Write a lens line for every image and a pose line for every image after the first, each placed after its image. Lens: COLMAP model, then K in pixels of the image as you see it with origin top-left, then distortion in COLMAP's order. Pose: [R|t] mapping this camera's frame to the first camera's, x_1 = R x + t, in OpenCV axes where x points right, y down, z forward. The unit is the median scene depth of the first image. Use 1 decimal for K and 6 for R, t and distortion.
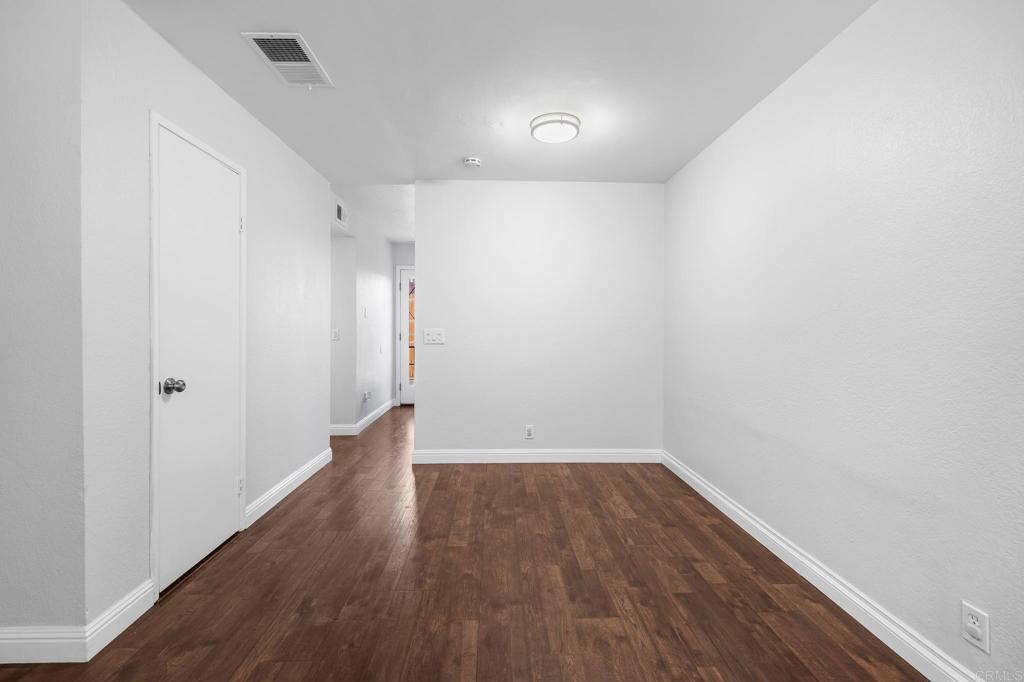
lens RADIAL K [[436.9, 0, 508.6], [0, 436.9, 334.2], [0, 0, 1]] dist [-0.001305, 0.000091]
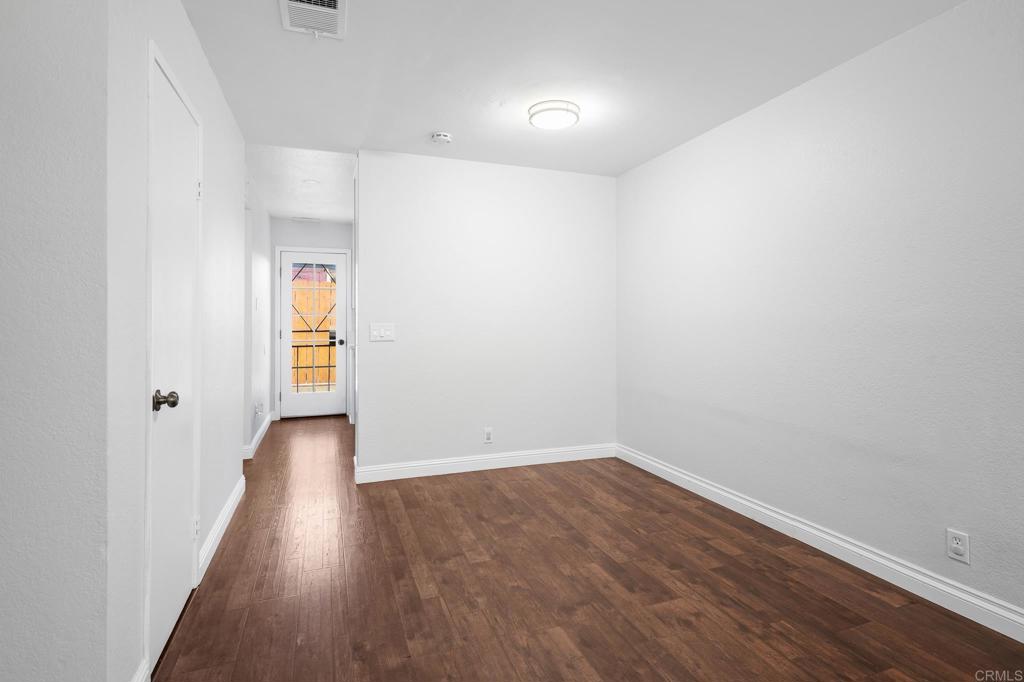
lens RADIAL K [[495.3, 0, 512.7], [0, 495.3, 321.4], [0, 0, 1]] dist [0.000578, -0.000103]
pose [[0.951185, -0.005761, 0.308567, -0.378463], [0.010695, 0.999841, -0.014300, 0.000481], [-0.308435, 0.016902, 0.951095, -0.010176]]
